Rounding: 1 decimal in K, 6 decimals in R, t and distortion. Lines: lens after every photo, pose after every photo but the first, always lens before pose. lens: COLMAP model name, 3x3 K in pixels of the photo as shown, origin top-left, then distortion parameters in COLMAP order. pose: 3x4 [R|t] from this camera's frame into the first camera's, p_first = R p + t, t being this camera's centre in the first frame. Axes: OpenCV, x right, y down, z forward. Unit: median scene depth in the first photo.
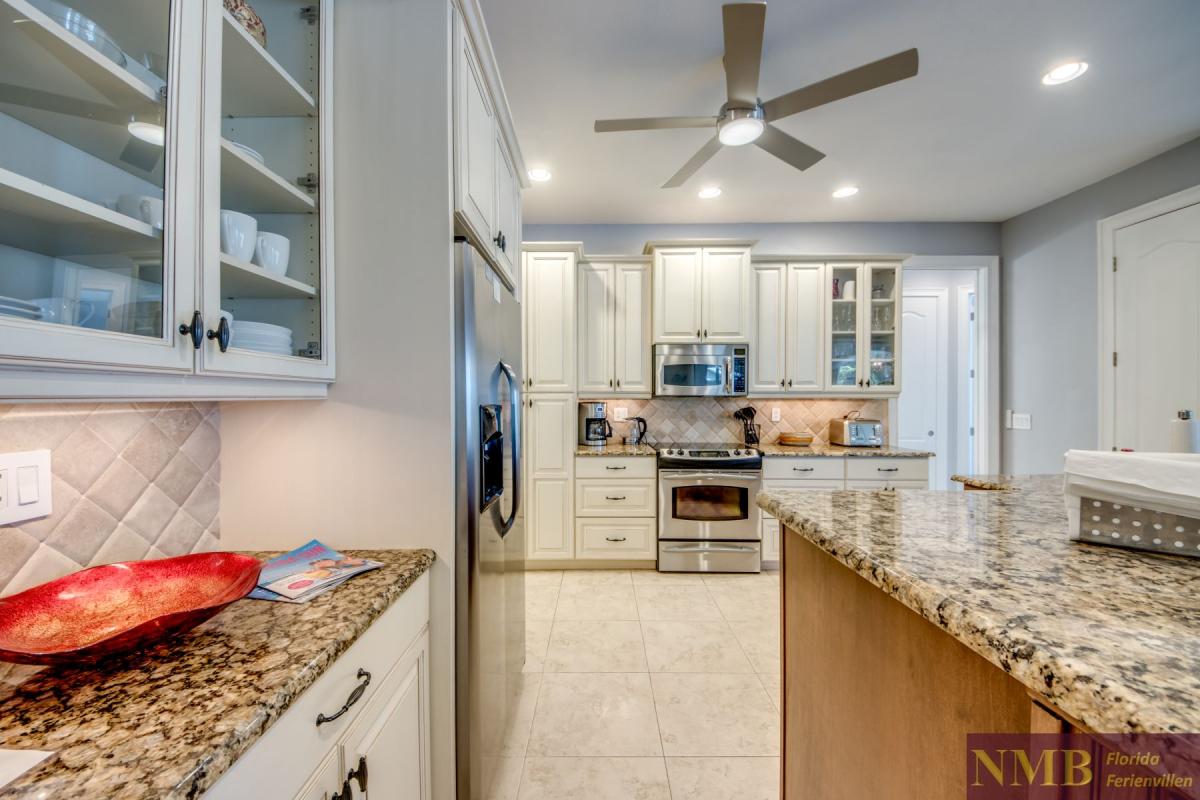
lens RADIAL K [[442.2, 0, 590.3], [0, 442.2, 400.0], [0, 0, 1]] dist [0.001238, -0.000071]
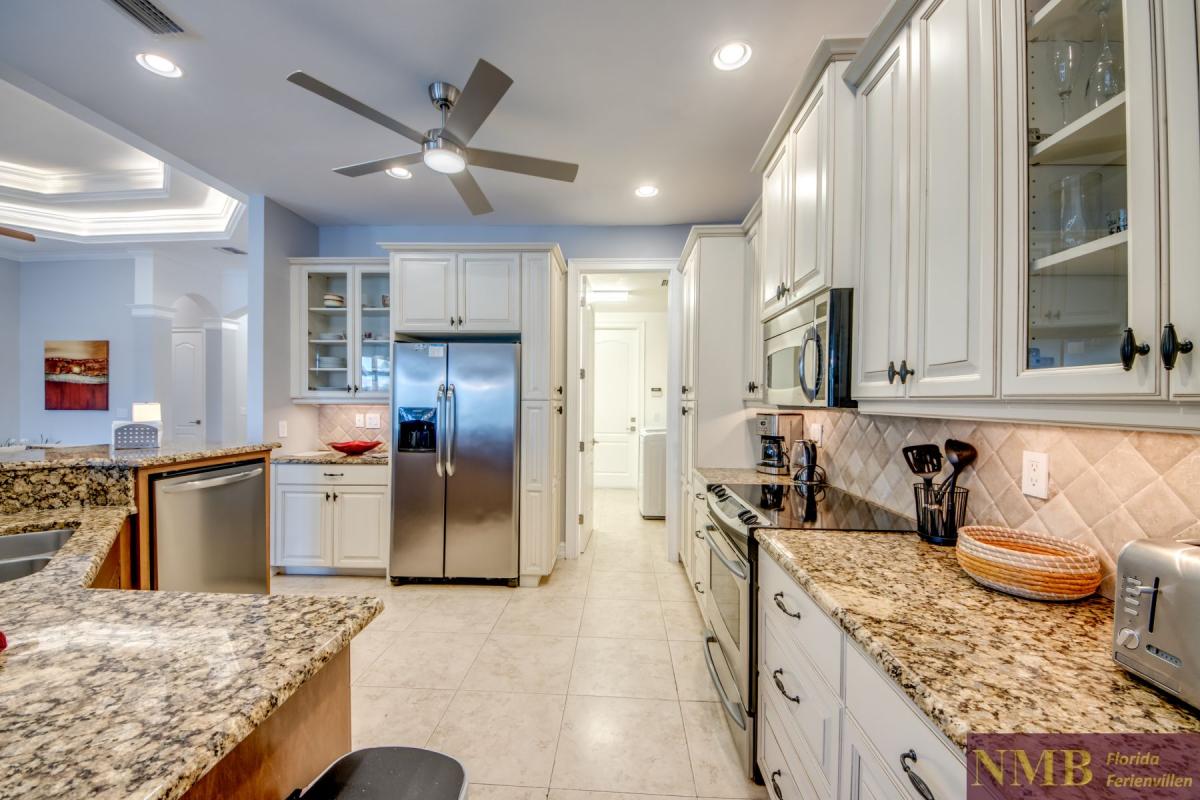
lens RADIAL K [[460.4, 0, 591.3], [0, 460.4, 403.4], [0, 0, 1]] dist [0.012305, -0.011590]
pose [[-0.029466, 0.005071, -0.999553, 0.806194], [-0.014469, 0.999880, 0.005499, -0.013211], [0.999461, 0.014625, -0.029389, 0.768564]]
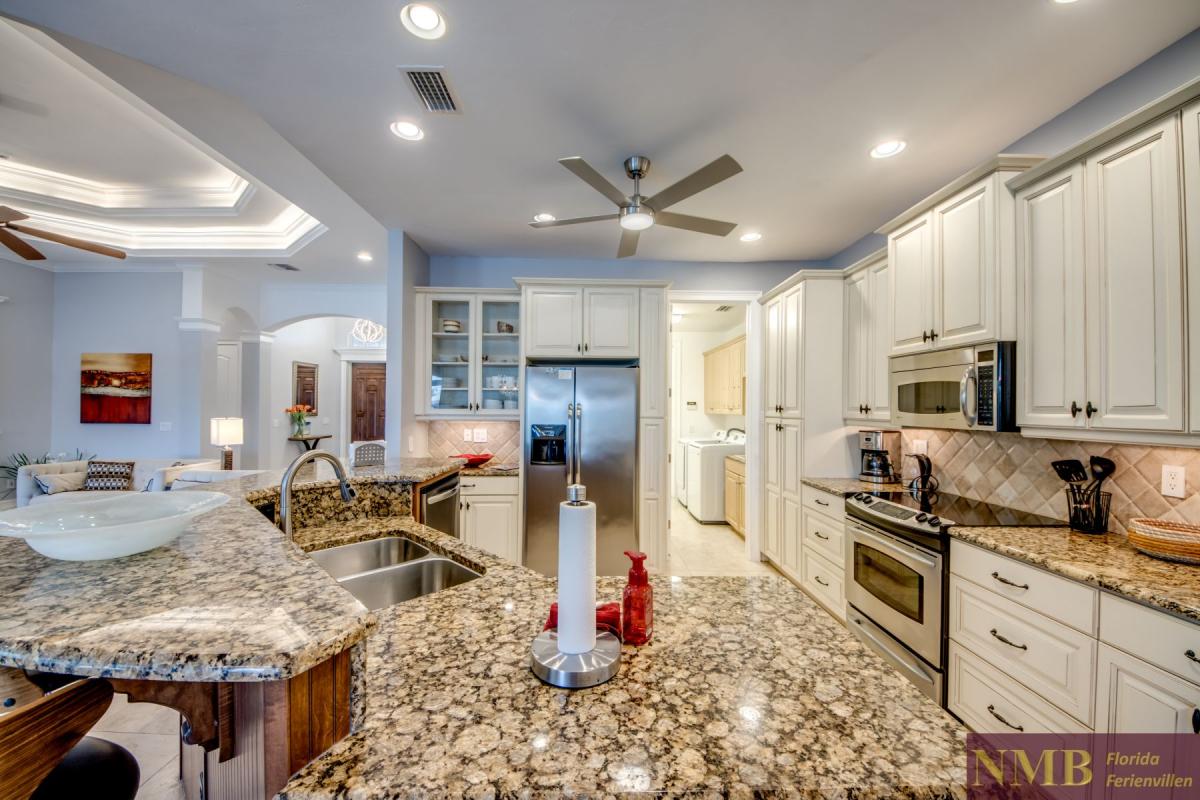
lens RADIAL K [[460.4, 0, 589.1], [0, 460.4, 402.9], [0, 0, 1]] dist [0.012305, -0.011590]
pose [[0.035559, -0.012844, -0.999285, 0.918070], [-0.014619, 0.999804, -0.013371, -0.031427], [0.999261, 0.015084, 0.035365, 0.448676]]
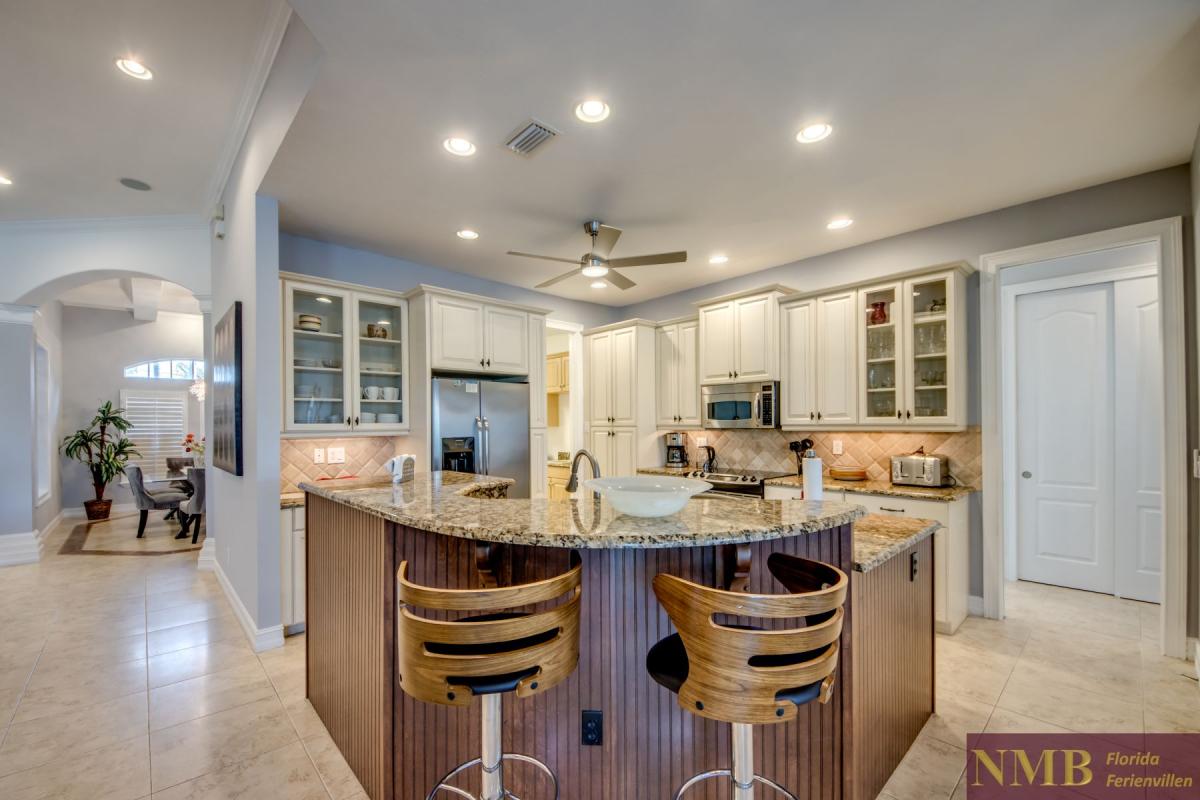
lens RADIAL K [[460.4, 0, 598.8], [0, 460.4, 417.6], [0, 0, 1]] dist [0.012305, -0.011590]
pose [[0.702069, -0.015280, -0.711945, 0.844169], [0.006359, 0.999864, -0.015188, -0.021840], [0.712081, 0.006136, 0.702071, -0.093093]]
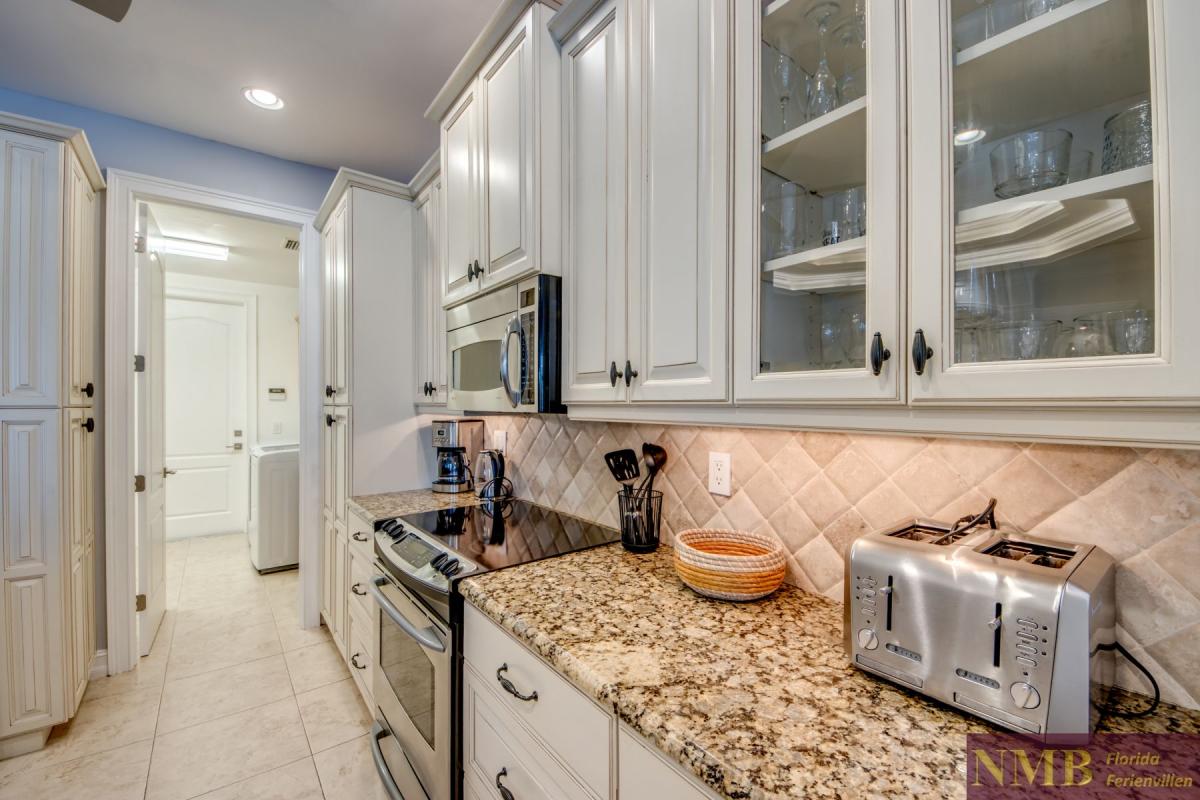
lens RADIAL K [[497.9, 0, 598.5], [0, 497.9, 403.5], [0, 0, 1]] dist [0.018056, -0.014592]
pose [[0.637294, -0.003848, -0.770611, 0.697065], [-0.001631, 0.999979, -0.006342, -0.015853], [0.770619, 0.005299, 0.637274, 0.764505]]
